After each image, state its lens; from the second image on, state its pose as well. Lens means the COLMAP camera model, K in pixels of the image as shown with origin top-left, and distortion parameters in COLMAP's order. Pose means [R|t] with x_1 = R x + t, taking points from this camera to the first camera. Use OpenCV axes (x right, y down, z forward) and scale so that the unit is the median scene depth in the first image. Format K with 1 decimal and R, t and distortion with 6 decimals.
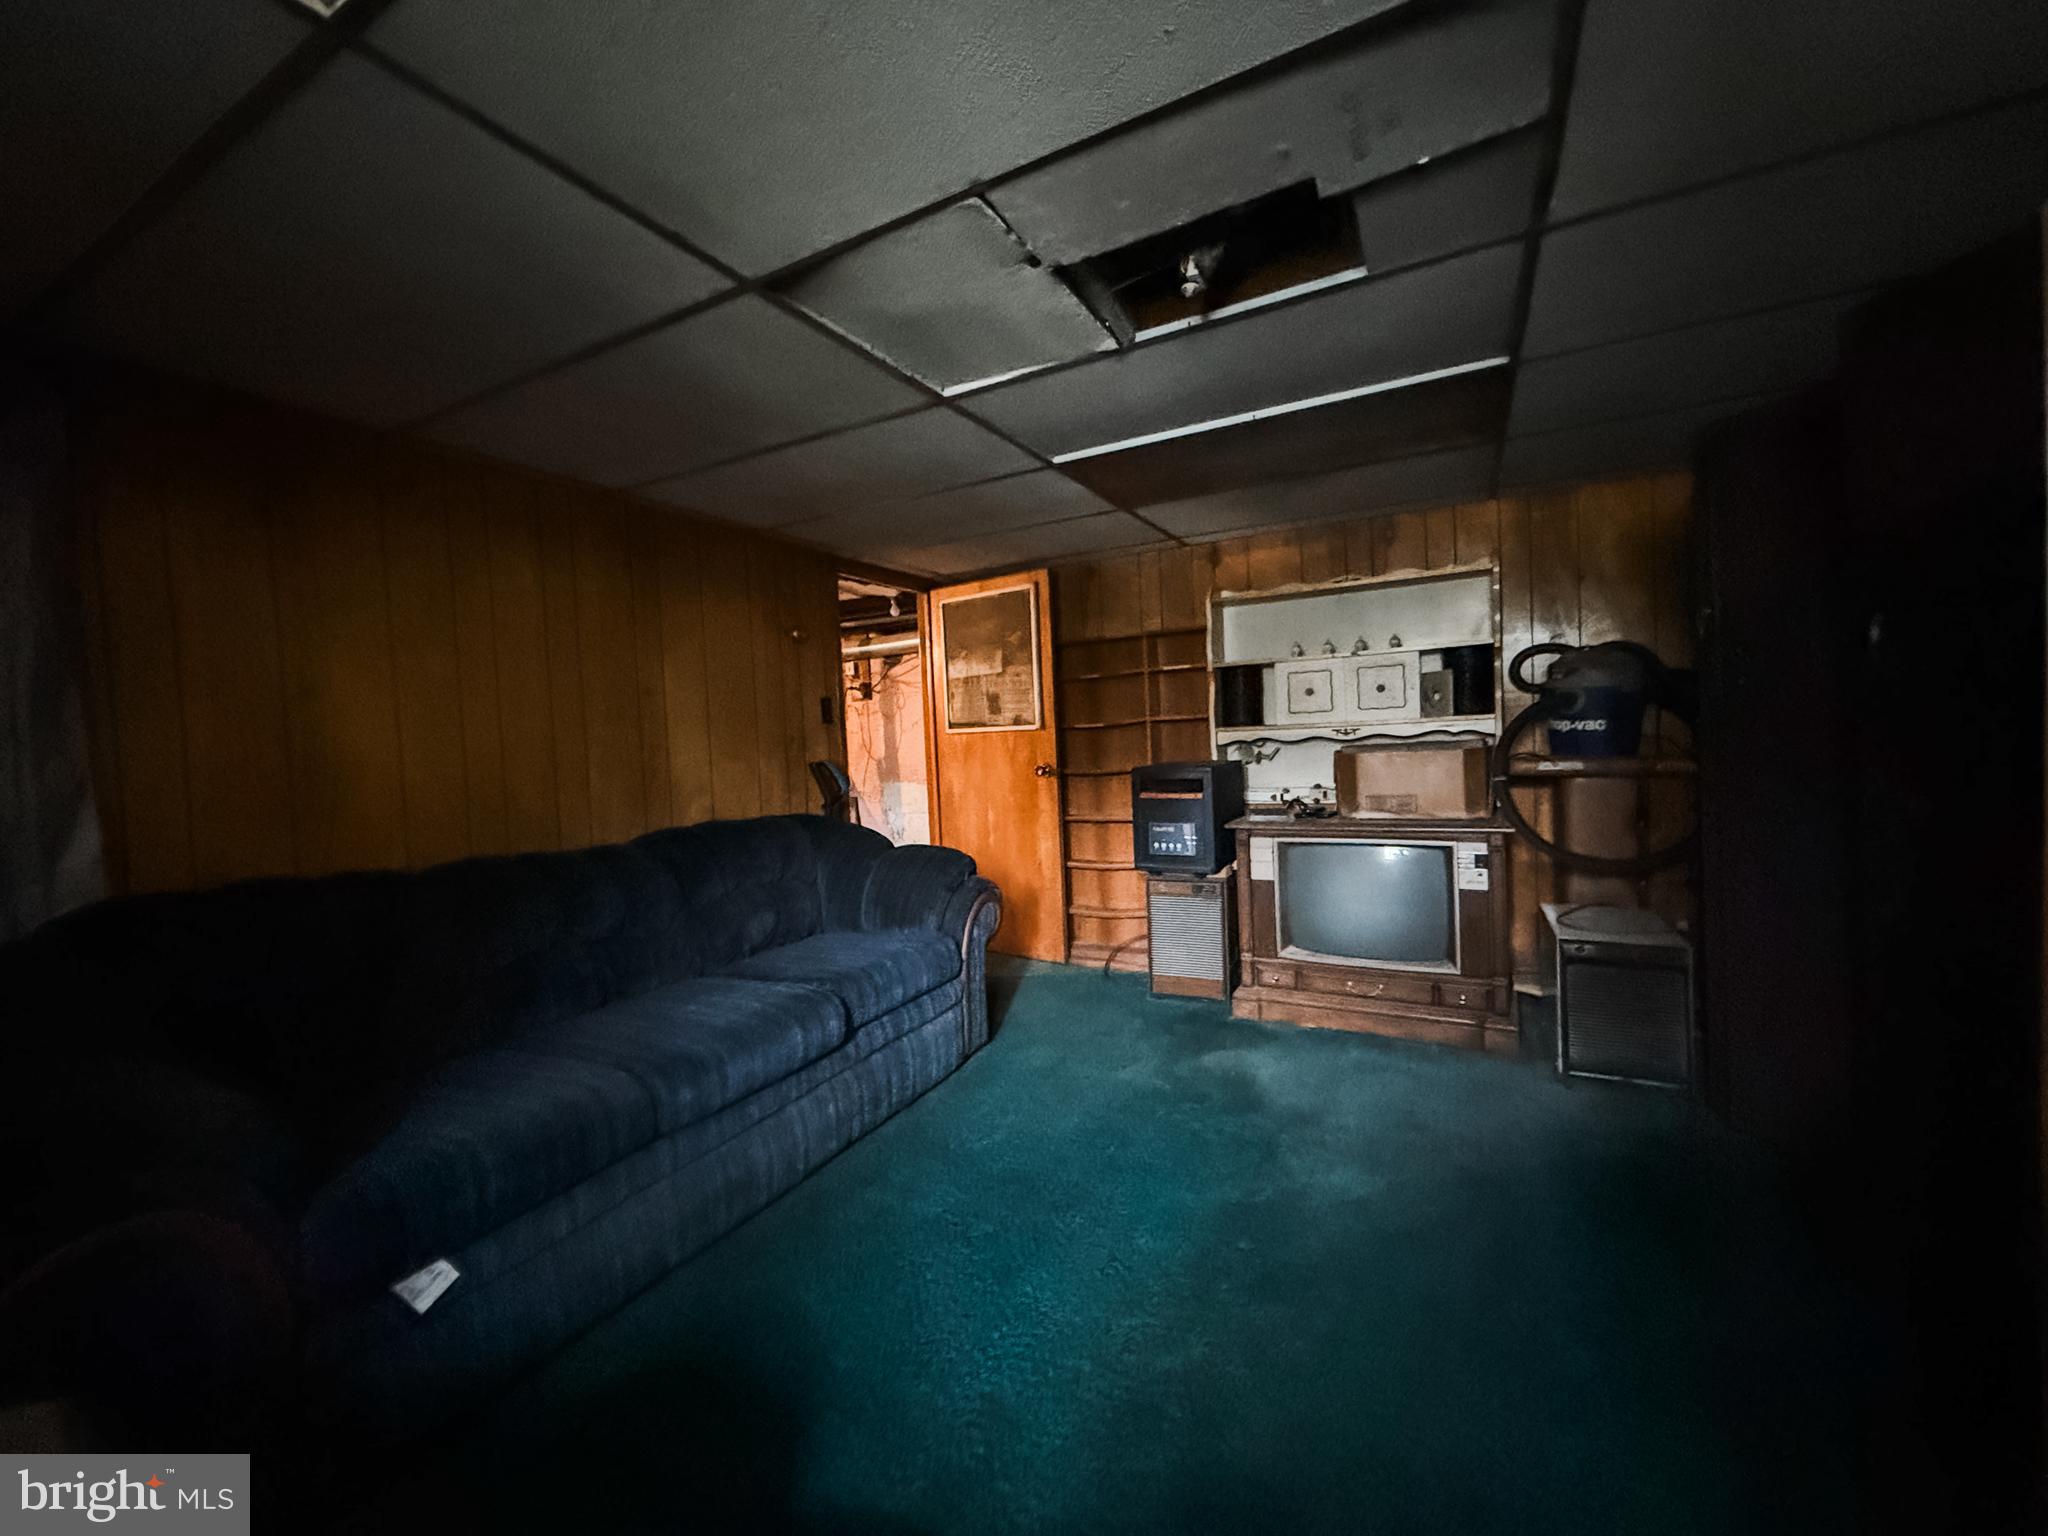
lens RADIAL K [[817.2, 0, 1020.6], [0, 817.2, 765.7], [0, 0, 1]] dist [-0.002185, 0.000187]
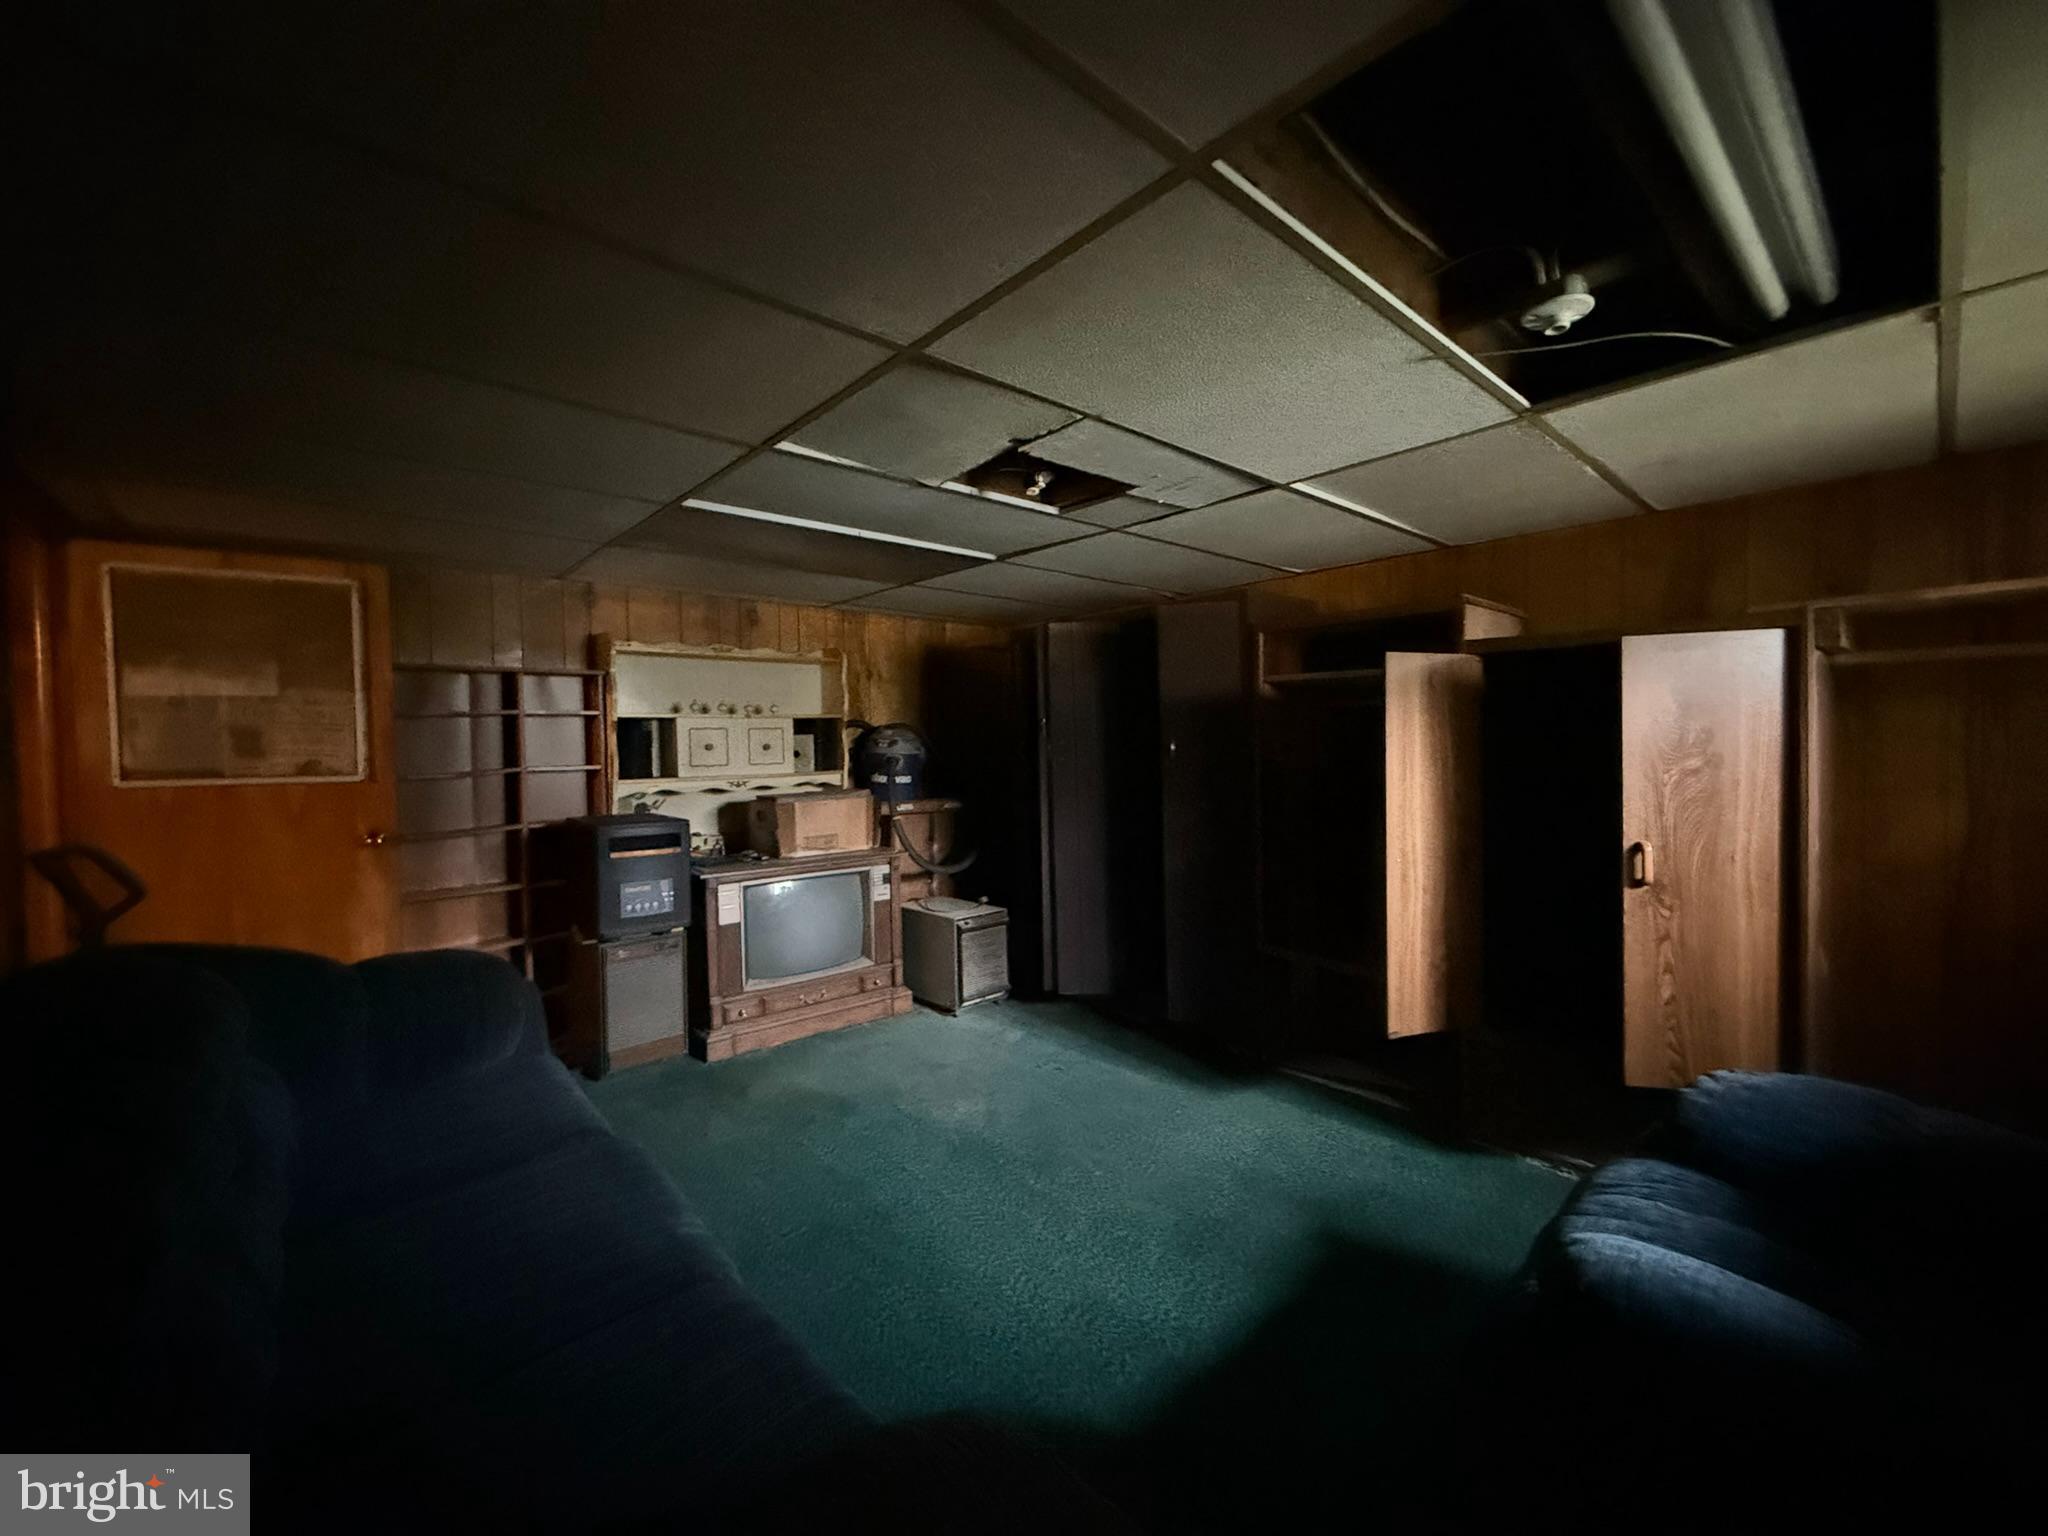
lens RADIAL K [[817.2, 0, 1023.7], [0, 817.2, 766.3], [0, 0, 1]] dist [-0.002185, 0.000187]
pose [[0.346600, 0.013938, 0.937909, -0.564325], [0.033641, 0.999062, -0.027279, -0.023427], [-0.937410, 0.041008, 0.345806, 0.254178]]
